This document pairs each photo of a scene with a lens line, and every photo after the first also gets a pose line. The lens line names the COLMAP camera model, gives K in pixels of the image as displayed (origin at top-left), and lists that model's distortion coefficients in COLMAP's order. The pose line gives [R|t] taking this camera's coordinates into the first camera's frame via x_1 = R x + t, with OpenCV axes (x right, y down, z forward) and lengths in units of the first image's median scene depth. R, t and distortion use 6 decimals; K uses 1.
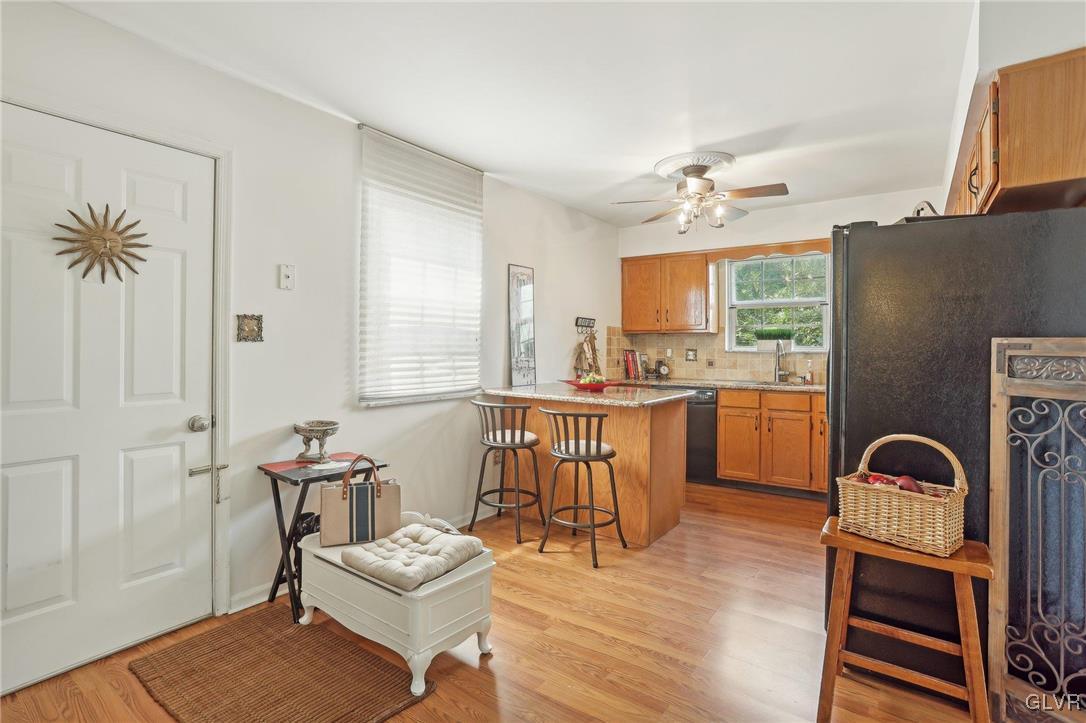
lens RADIAL K [[555.1, 0, 539.1], [0, 555.1, 349.5], [0, 0, 1]] dist [-0.000588, -0.000134]
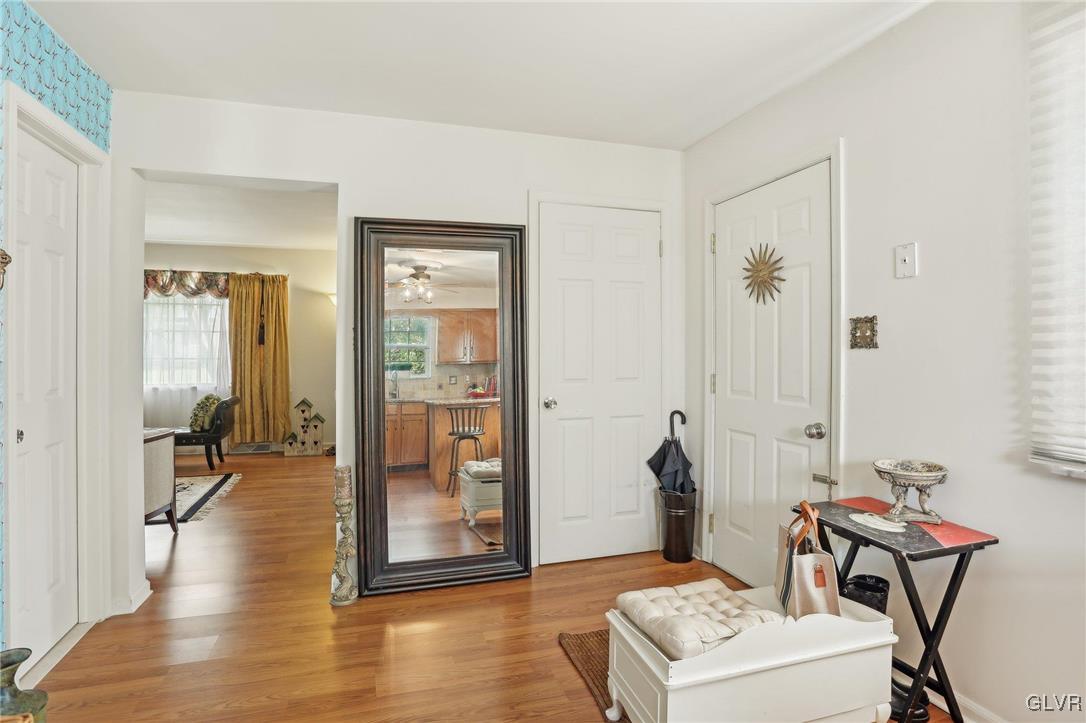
lens RADIAL K [[587.6, 0, 543.0], [0, 587.6, 361.5], [0, 0, 1]] dist [0.000889, 0.000221]
pose [[-0.608529, 0.012261, -0.793437, 0.533631], [-0.002634, 0.999844, 0.017471, -0.009444], [0.793527, 0.012722, -0.608402, 1.248223]]
